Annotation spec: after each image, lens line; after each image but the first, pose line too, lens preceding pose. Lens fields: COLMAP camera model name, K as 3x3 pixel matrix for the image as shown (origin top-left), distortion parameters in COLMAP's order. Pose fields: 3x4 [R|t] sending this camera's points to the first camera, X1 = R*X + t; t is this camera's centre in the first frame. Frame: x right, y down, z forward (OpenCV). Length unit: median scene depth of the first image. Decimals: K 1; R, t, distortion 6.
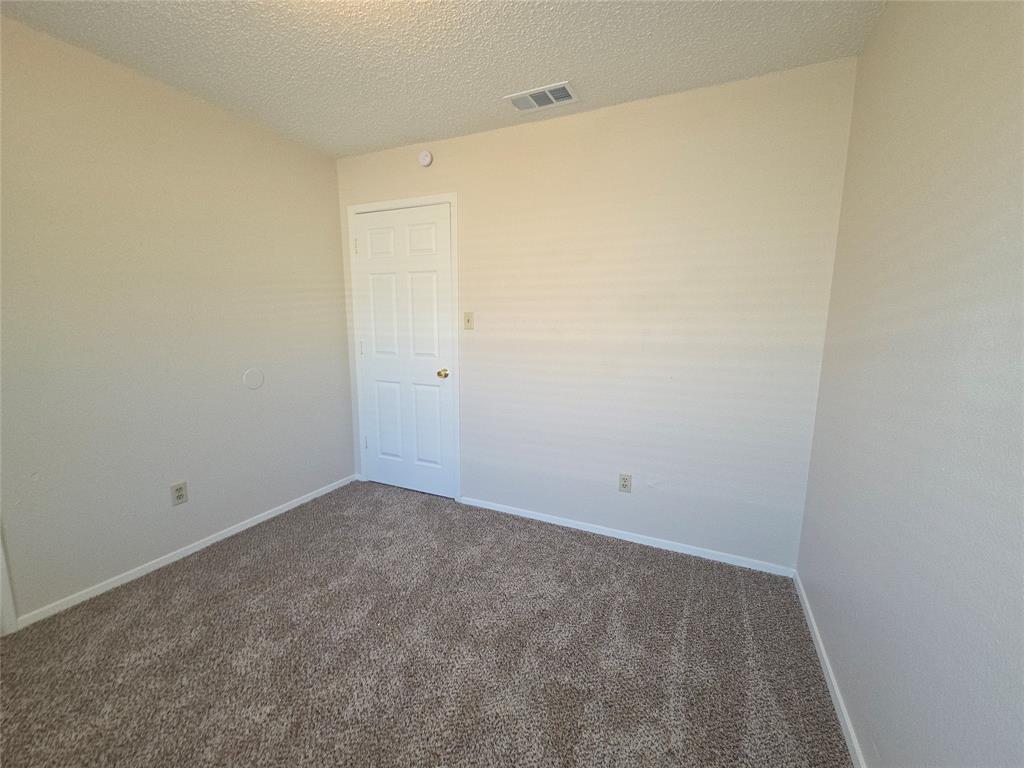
lens RADIAL K [[417.3, 0, 515.8], [0, 417.3, 386.5], [0, 0, 1]] dist [0.004028, -0.001416]
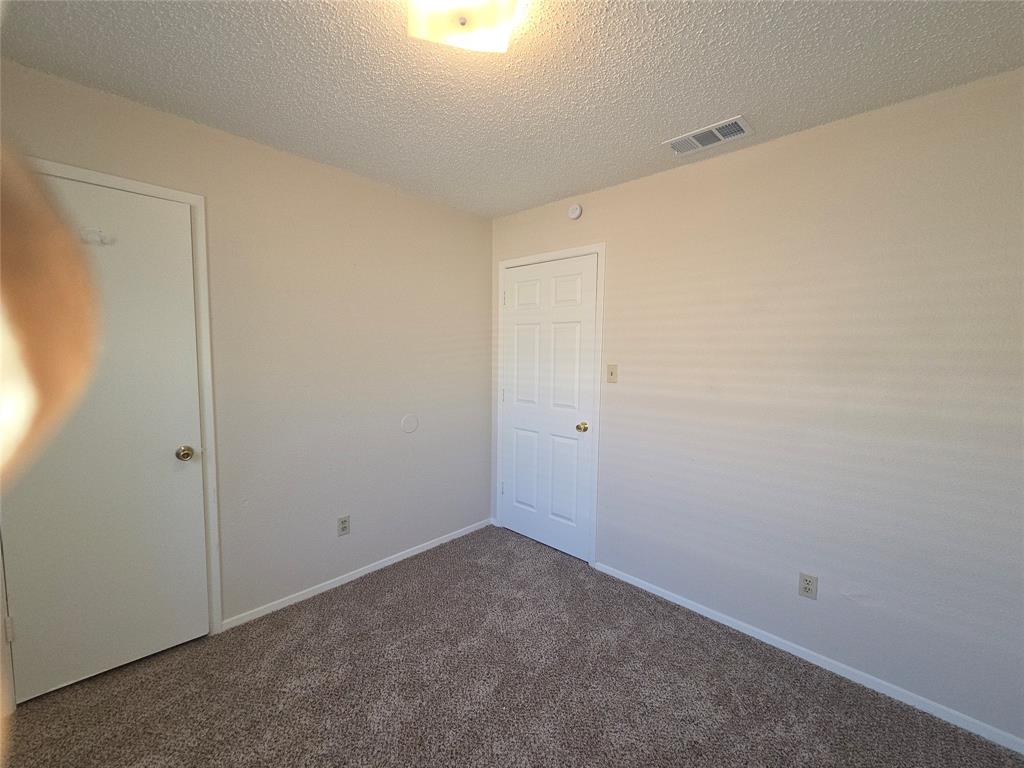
lens RADIAL K [[417.3, 0, 515.8], [0, 417.3, 386.5], [0, 0, 1]] dist [0.004028, -0.001416]
pose [[0.947745, 0.031693, -0.317450, -0.022457], [-0.055625, 0.996227, -0.066611, -0.062268], [0.314142, 0.080789, 0.945932, 0.052101]]
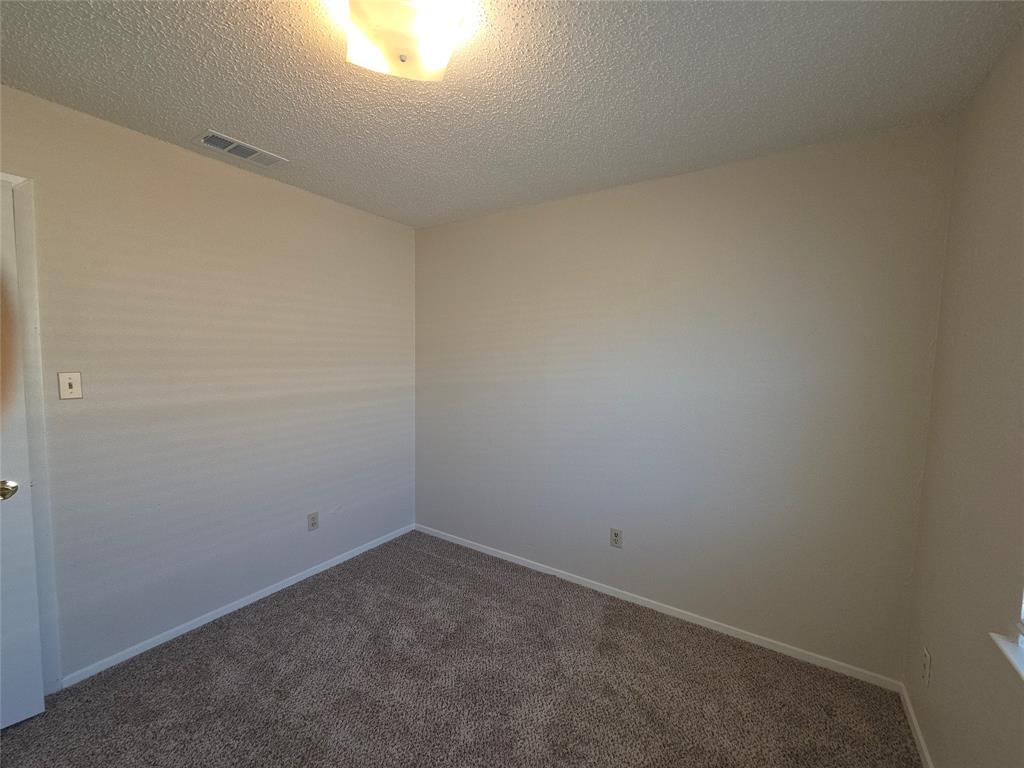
lens RADIAL K [[417.3, 0, 515.8], [0, 417.3, 386.5], [0, 0, 1]] dist [0.004028, -0.001416]
pose [[0.122557, -0.076892, 0.989478, -0.742488], [0.139473, 0.988435, 0.059536, -0.111395], [-0.982612, 0.130709, 0.131863, 0.295294]]
